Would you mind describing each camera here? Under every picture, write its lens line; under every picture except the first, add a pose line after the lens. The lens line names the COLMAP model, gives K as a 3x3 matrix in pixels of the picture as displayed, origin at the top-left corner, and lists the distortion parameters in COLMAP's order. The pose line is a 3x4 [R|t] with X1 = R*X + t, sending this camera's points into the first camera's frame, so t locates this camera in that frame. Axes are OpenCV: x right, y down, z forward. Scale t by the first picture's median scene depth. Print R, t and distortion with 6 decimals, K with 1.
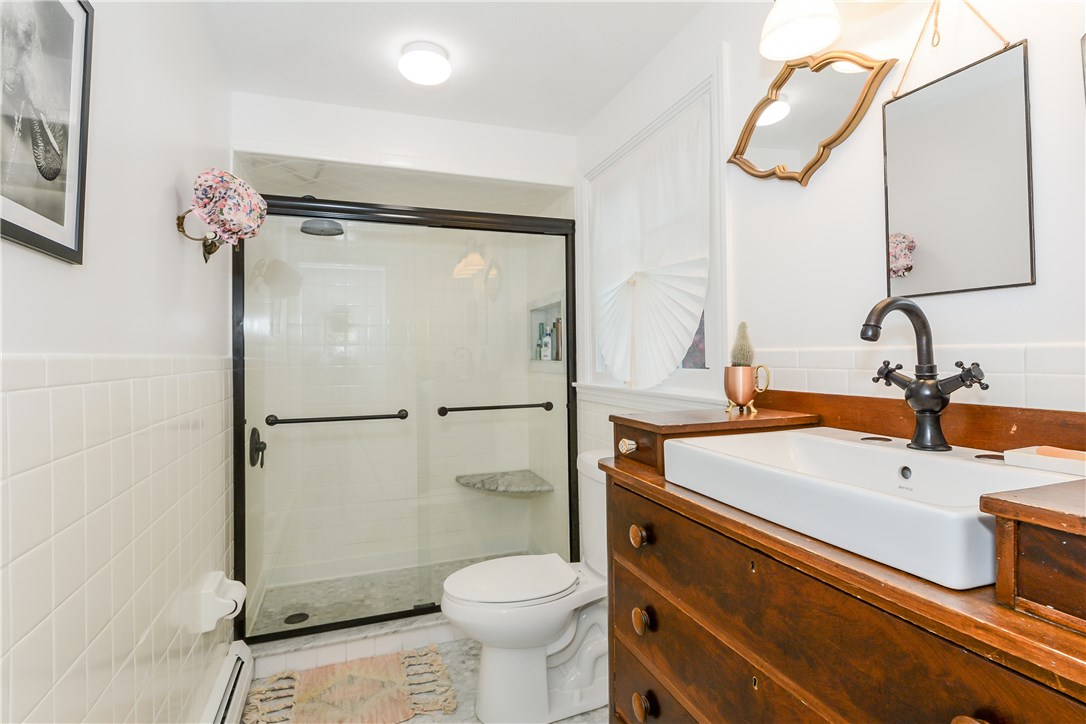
lens RADIAL K [[526.2, 0, 547.4], [0, 526.2, 351.0], [0, 0, 1]] dist [0.004278, -0.008621]
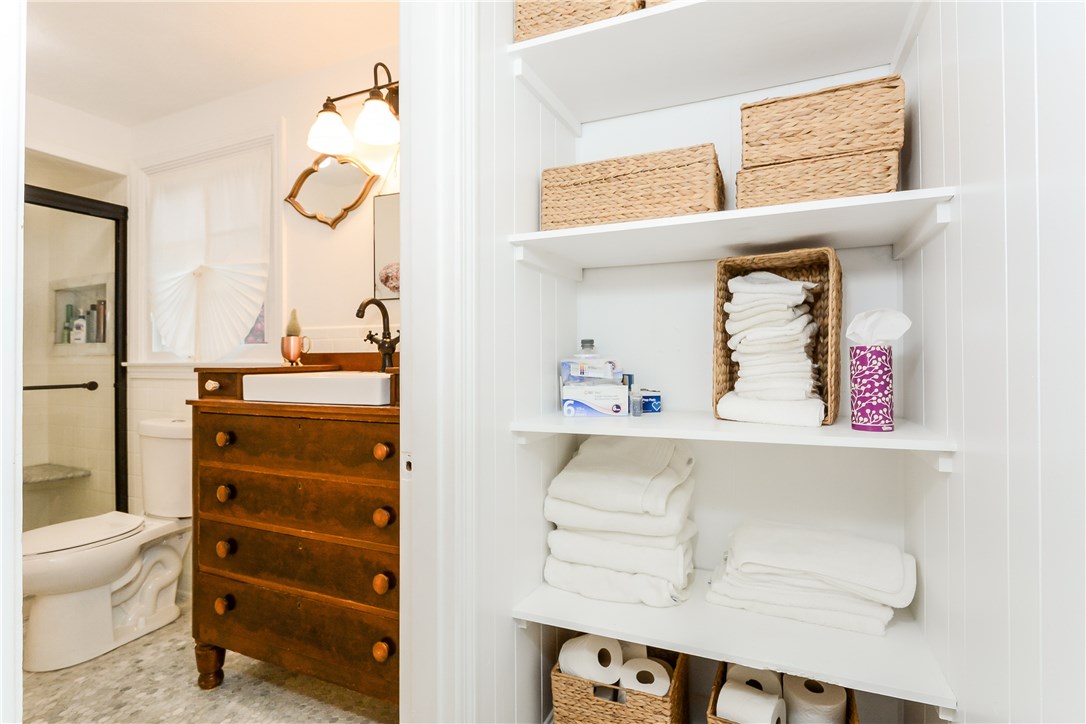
lens RADIAL K [[526.2, 0, 545.2], [0, 526.2, 356.0], [0, 0, 1]] dist [0.004278, -0.008621]
pose [[0.689390, 0.013175, 0.724270, -0.246113], [-0.009093, 0.999913, -0.009535, 0.094664], [-0.724333, -0.000012, 0.689450, -0.620918]]
